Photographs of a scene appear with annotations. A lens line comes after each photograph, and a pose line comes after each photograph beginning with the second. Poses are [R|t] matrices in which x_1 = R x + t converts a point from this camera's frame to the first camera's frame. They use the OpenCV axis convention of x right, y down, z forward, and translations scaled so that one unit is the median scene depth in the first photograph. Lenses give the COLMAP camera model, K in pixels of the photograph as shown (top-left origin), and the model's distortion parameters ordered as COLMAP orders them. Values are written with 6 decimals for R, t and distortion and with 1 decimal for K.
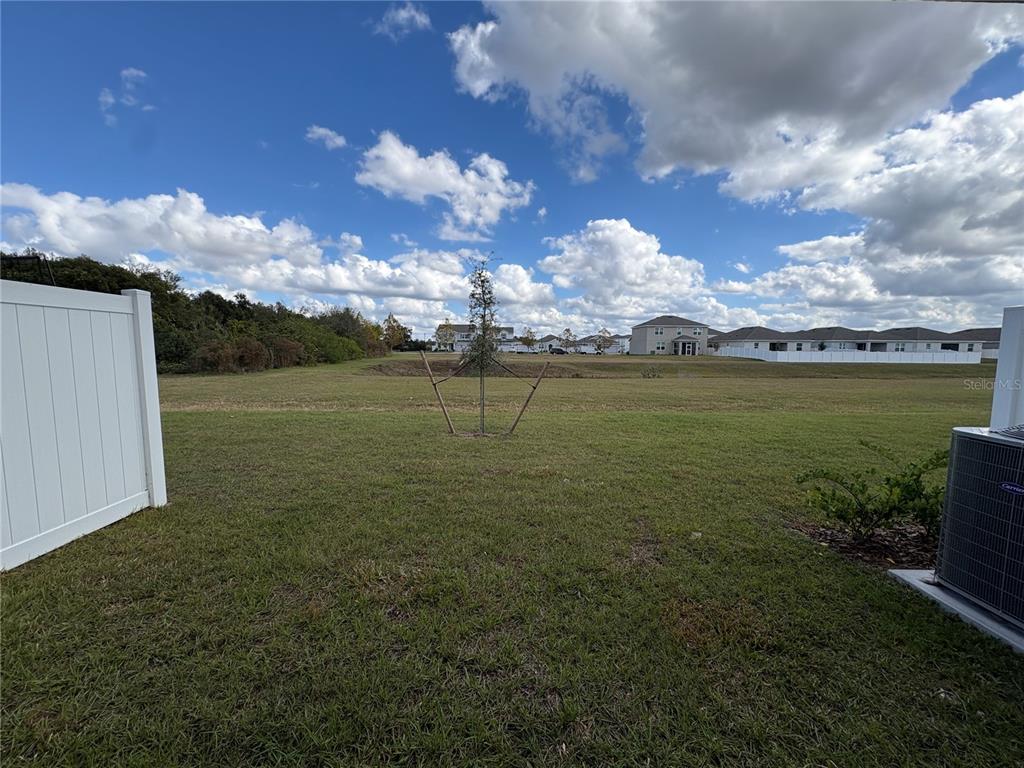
lens RADIAL K [[406.3, 0, 512.0], [0, 406.3, 384.0], [0, 0, 1]] dist [-0.001254, -0.000280]
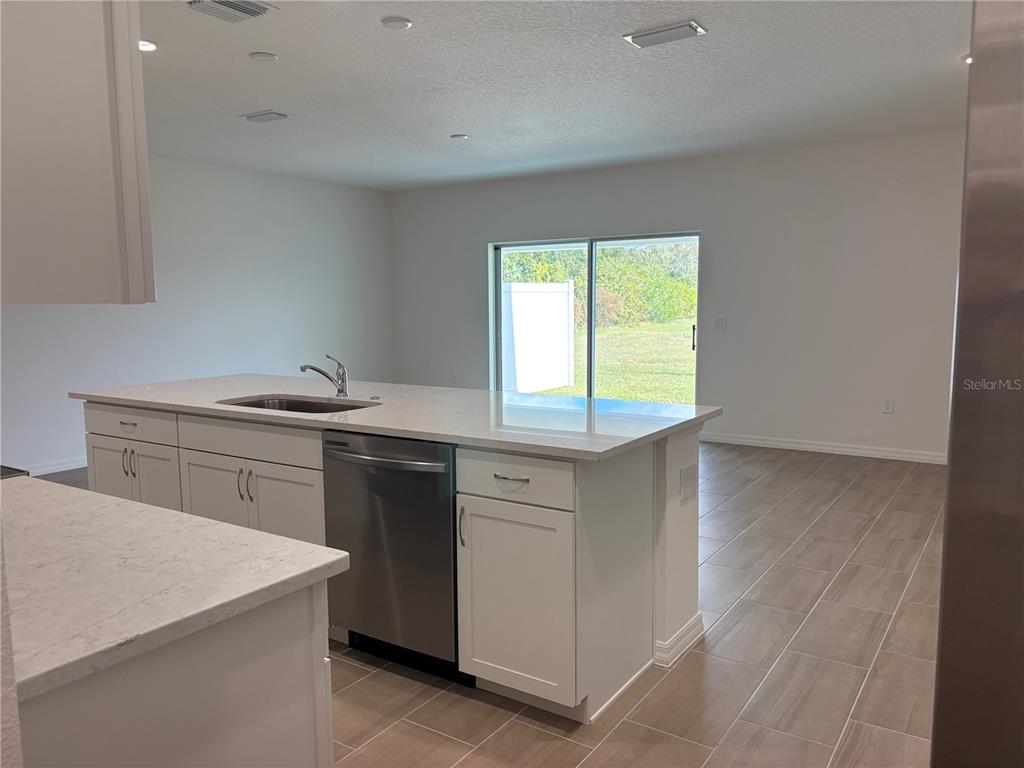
lens RADIAL K [[782.7, 0, 512.0], [0, 782.7, 384.0], [0, 0, 1]] dist [0.039627, -0.000928]
pose [[0.823067, 0.051012, -0.565649, 0.146554], [-0.038800, 0.998682, 0.033606, 0.023332], [0.566618, -0.005712, 0.823961, -0.320291]]
